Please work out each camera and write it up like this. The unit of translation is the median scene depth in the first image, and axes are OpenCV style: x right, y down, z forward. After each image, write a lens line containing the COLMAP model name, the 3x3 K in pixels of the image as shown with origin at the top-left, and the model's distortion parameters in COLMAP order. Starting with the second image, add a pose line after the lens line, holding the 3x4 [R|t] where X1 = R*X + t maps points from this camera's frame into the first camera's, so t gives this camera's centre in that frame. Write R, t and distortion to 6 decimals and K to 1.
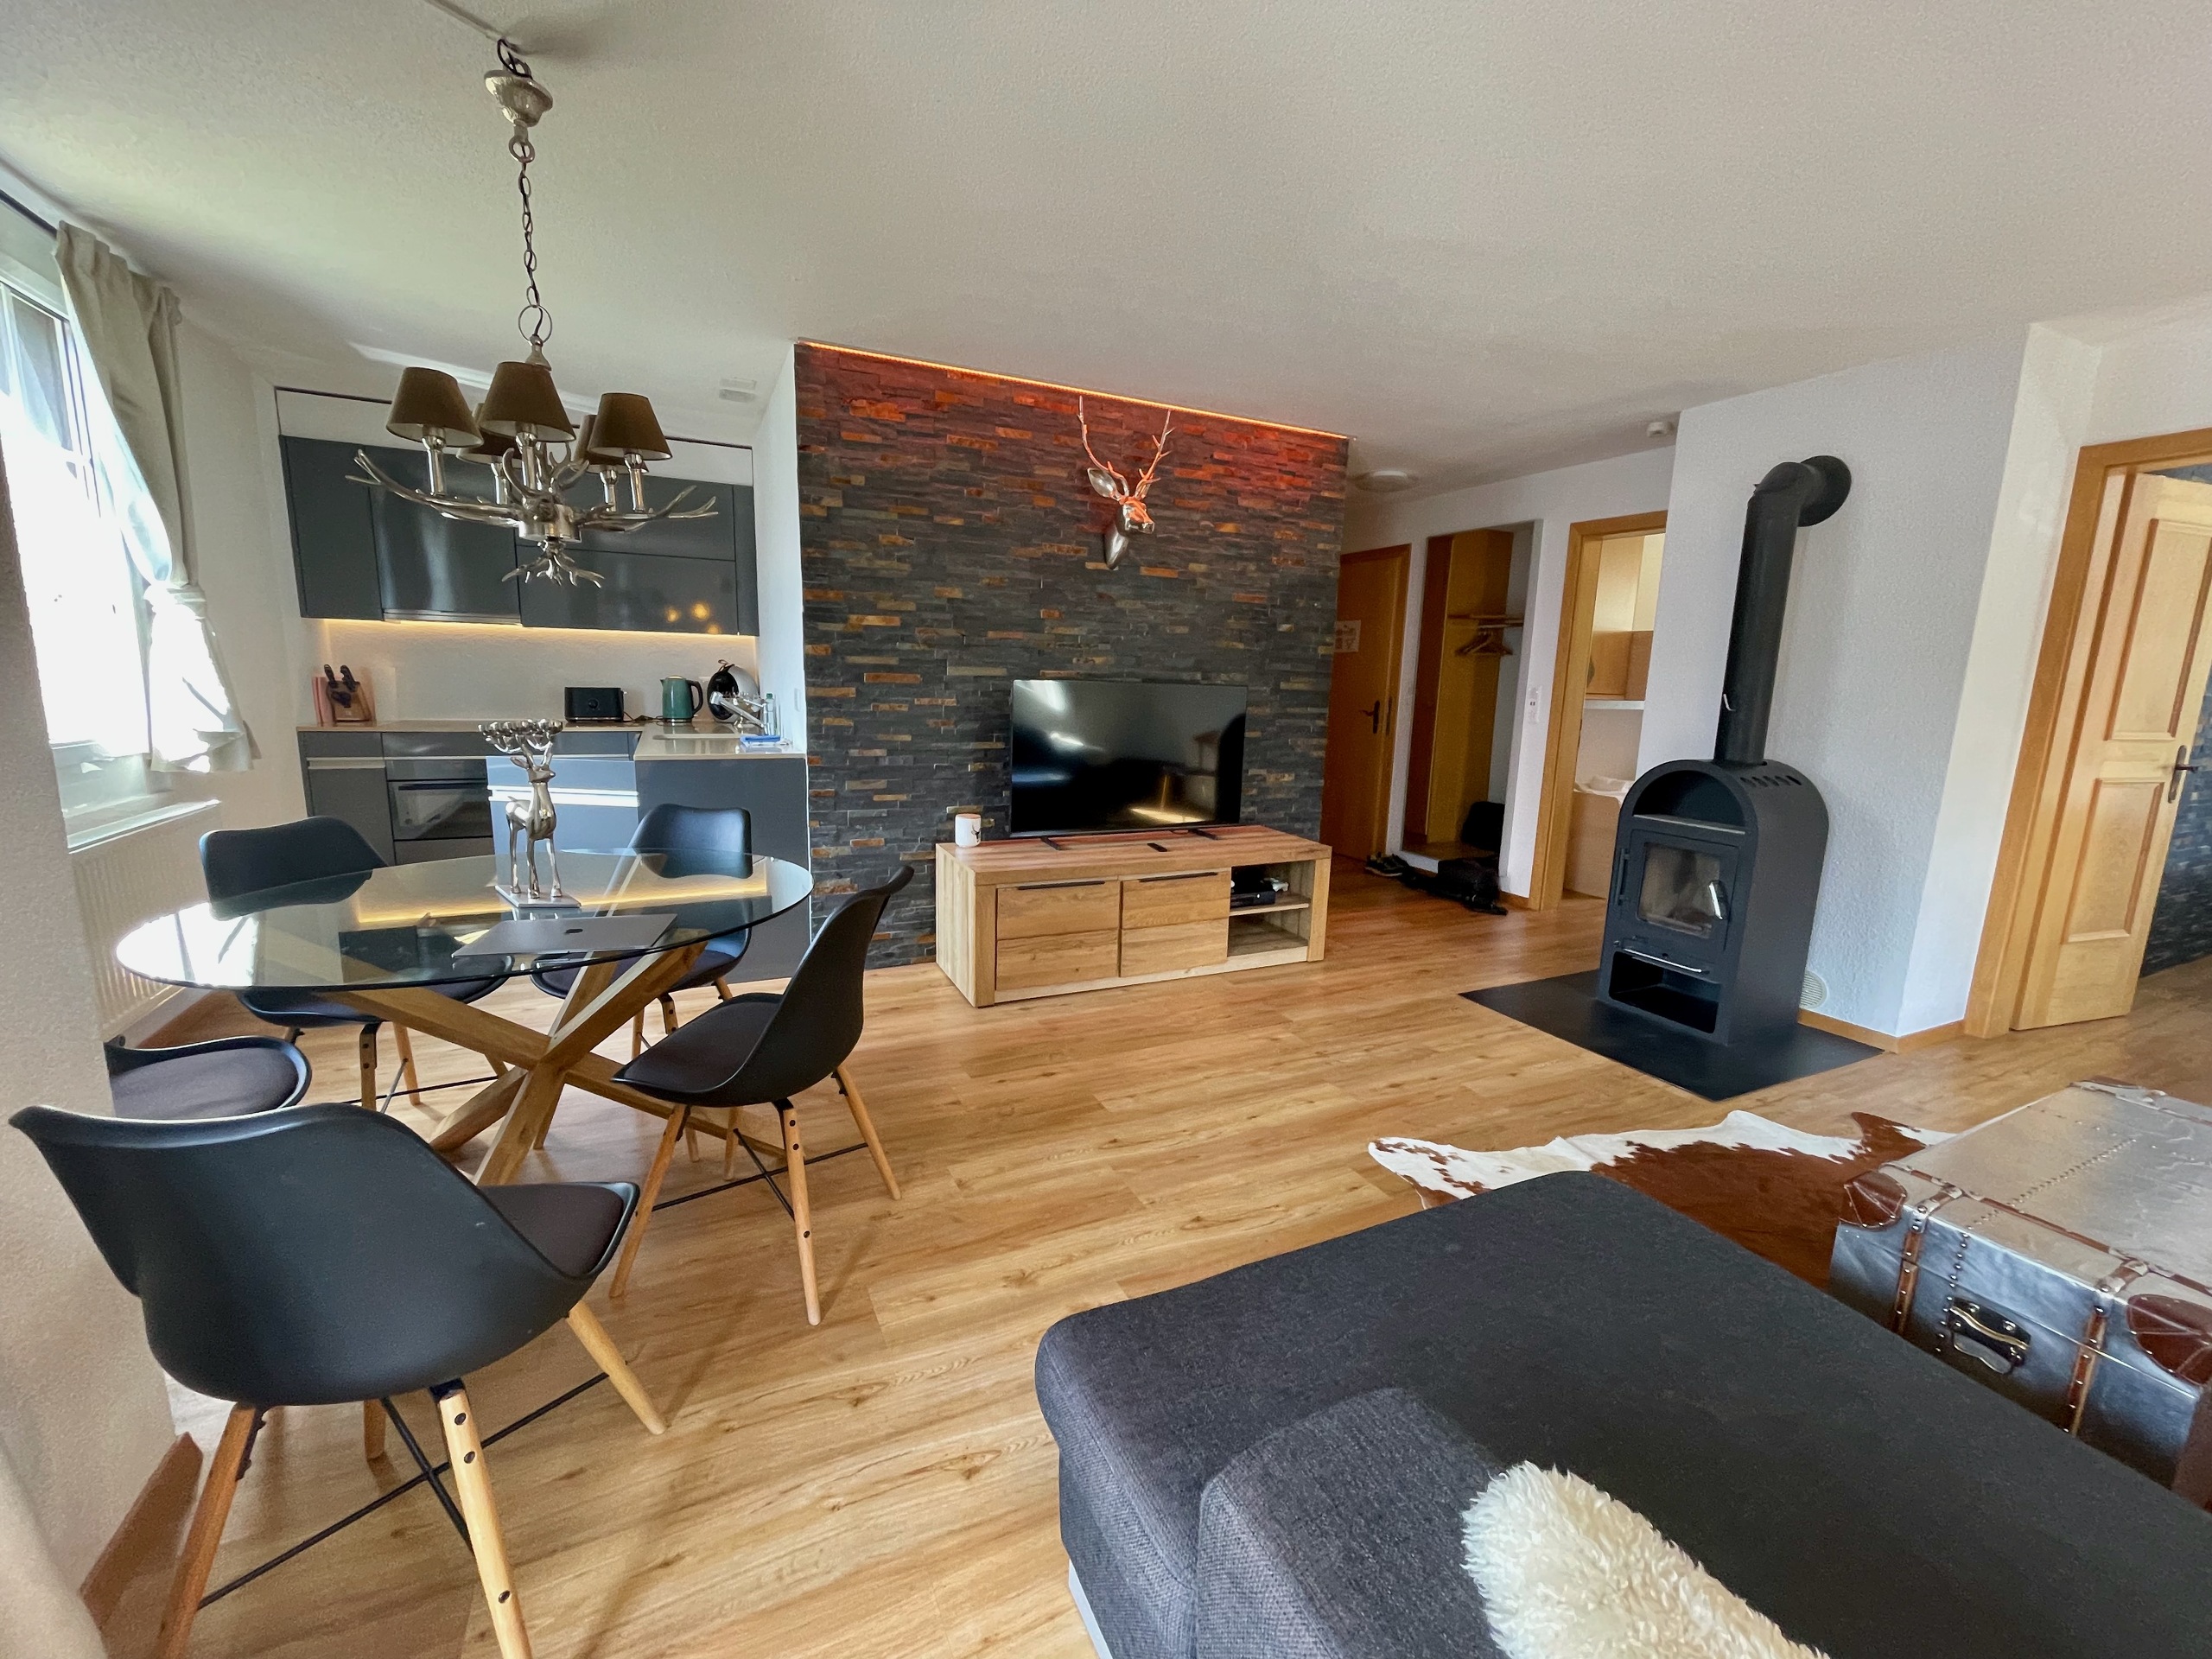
lens RADIAL K [[889.4, 0, 1106.0], [0, 889.4, 829.5], [0, 0, 1]] dist [-0.000416, -0.000361]
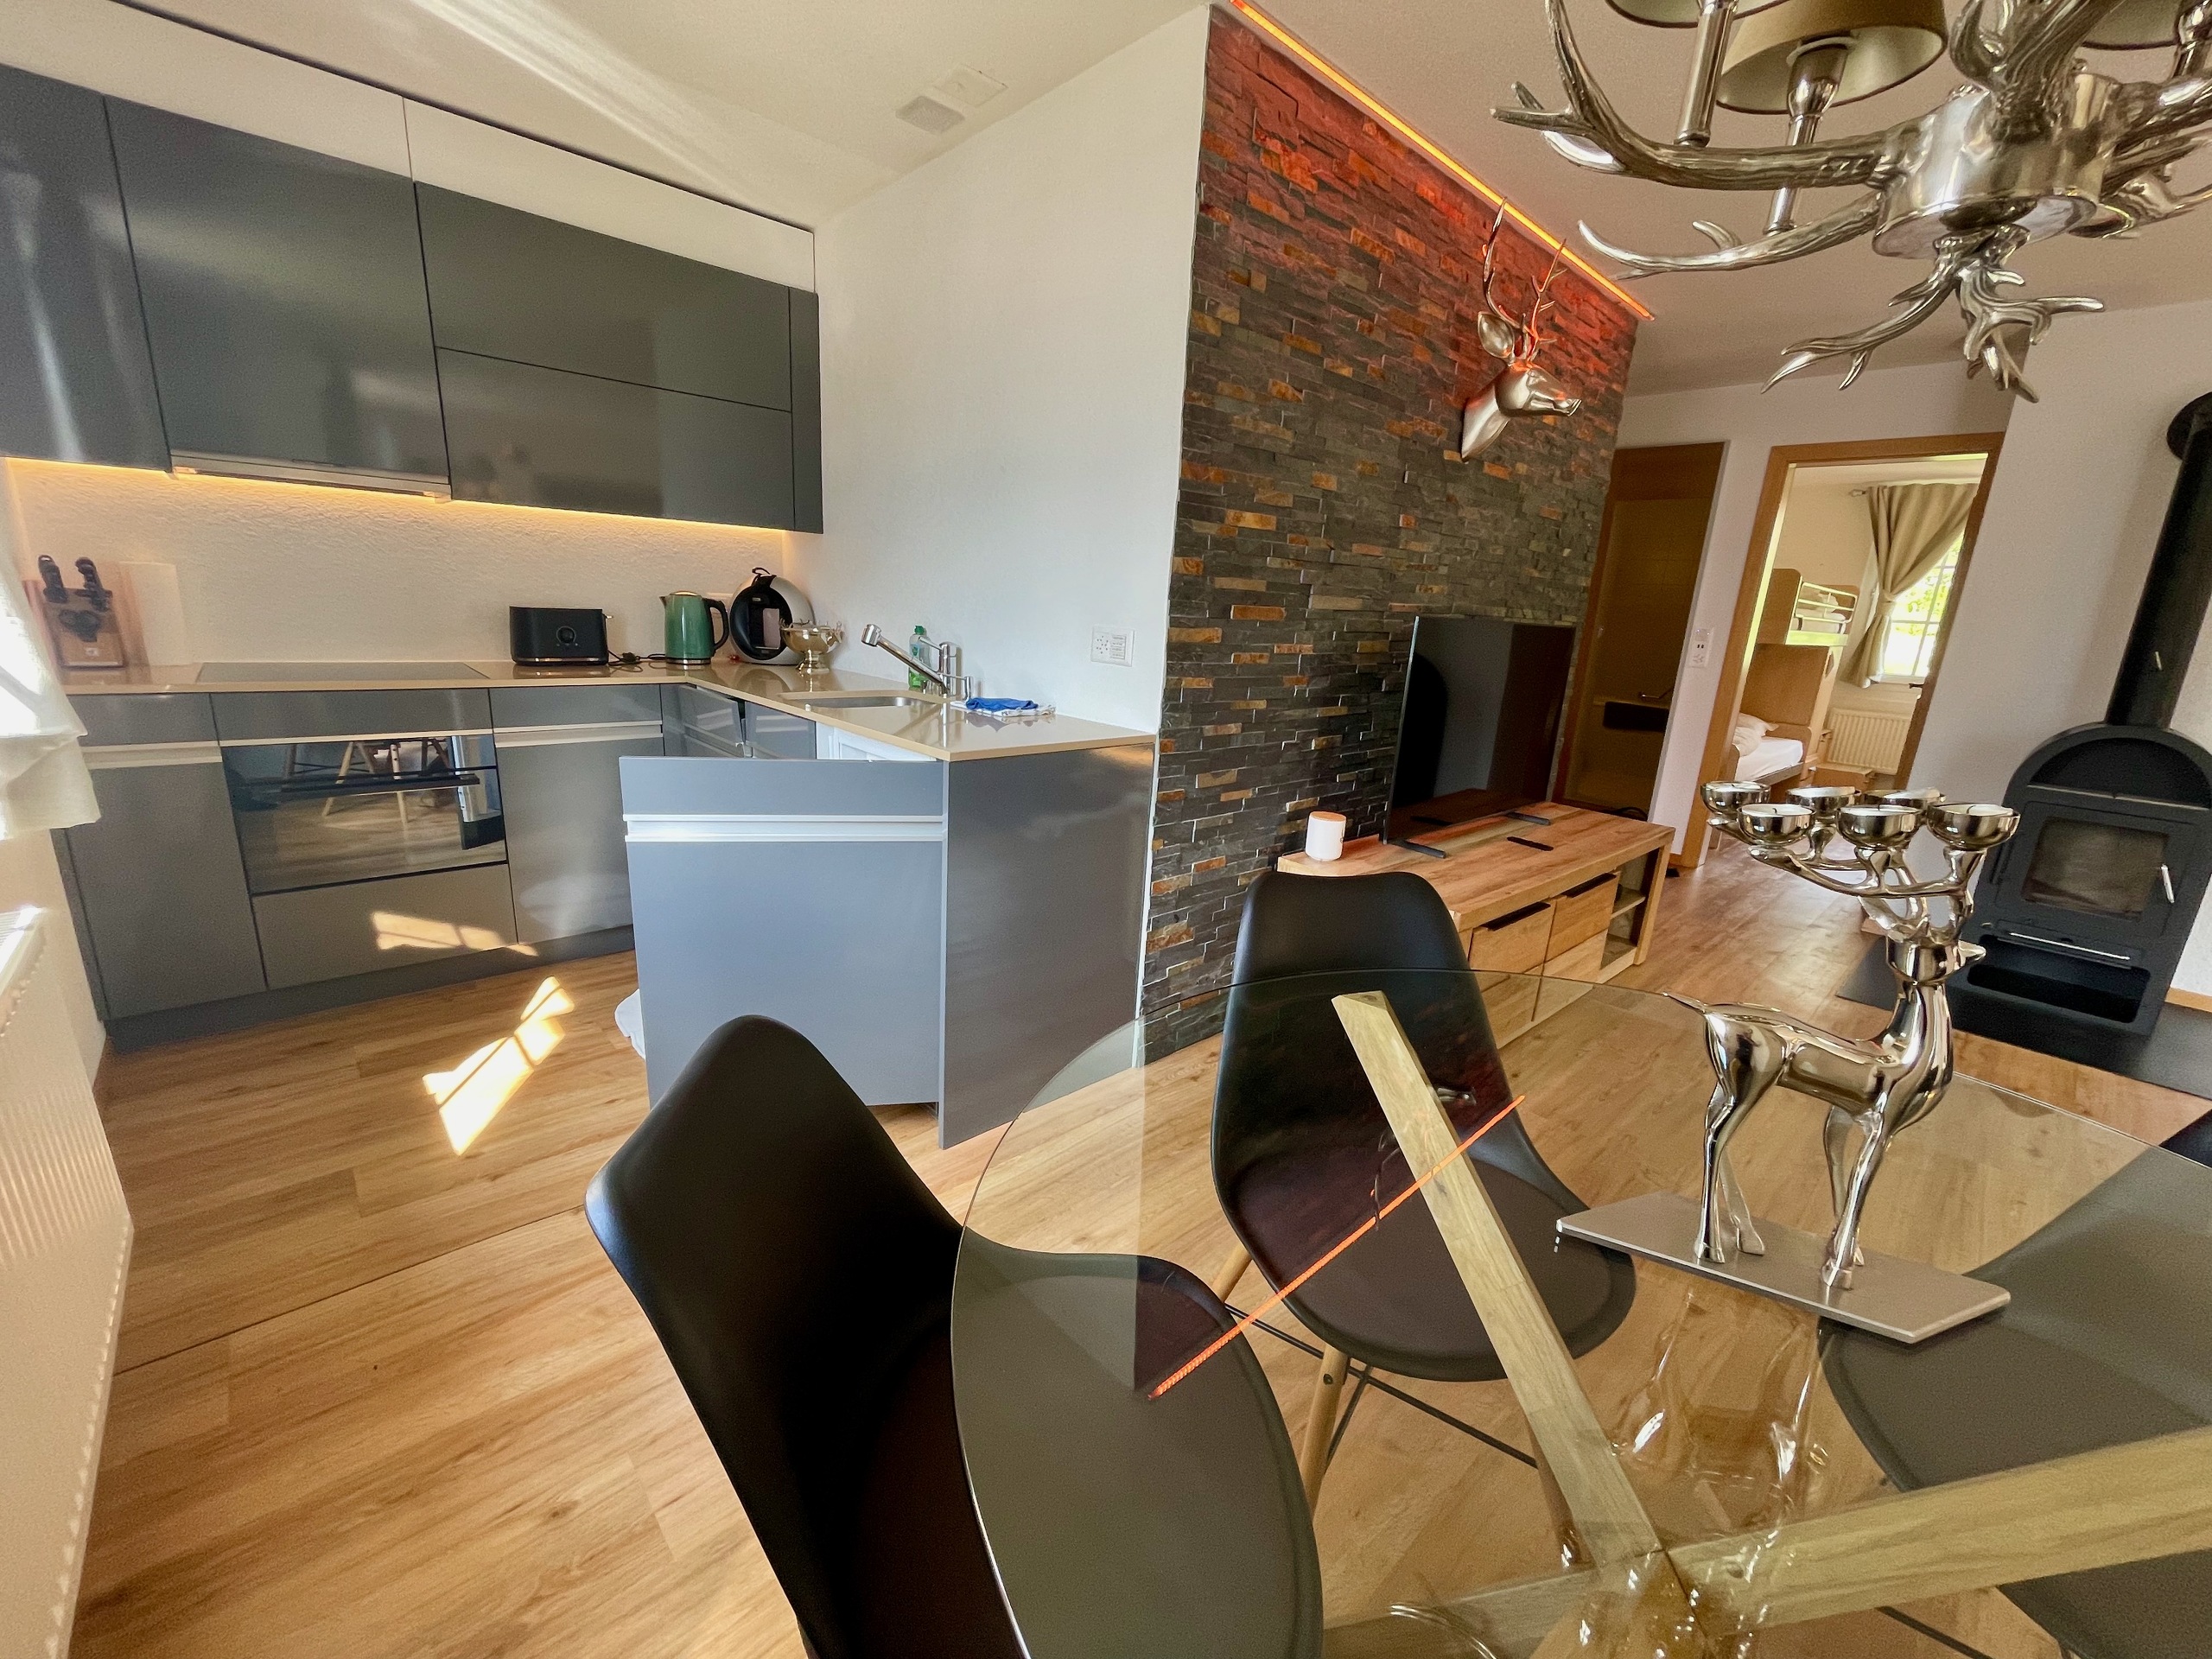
lens RADIAL K [[893.5, 0, 1106.0], [0, 893.5, 829.5], [0, 0, 1]] dist [-0.011736, -0.000057]
pose [[0.957039, -0.051781, 0.285299, -0.541542], [0.024696, 0.994907, 0.097728, -0.079792], [-0.288906, -0.086484, 0.953443, 0.400303]]
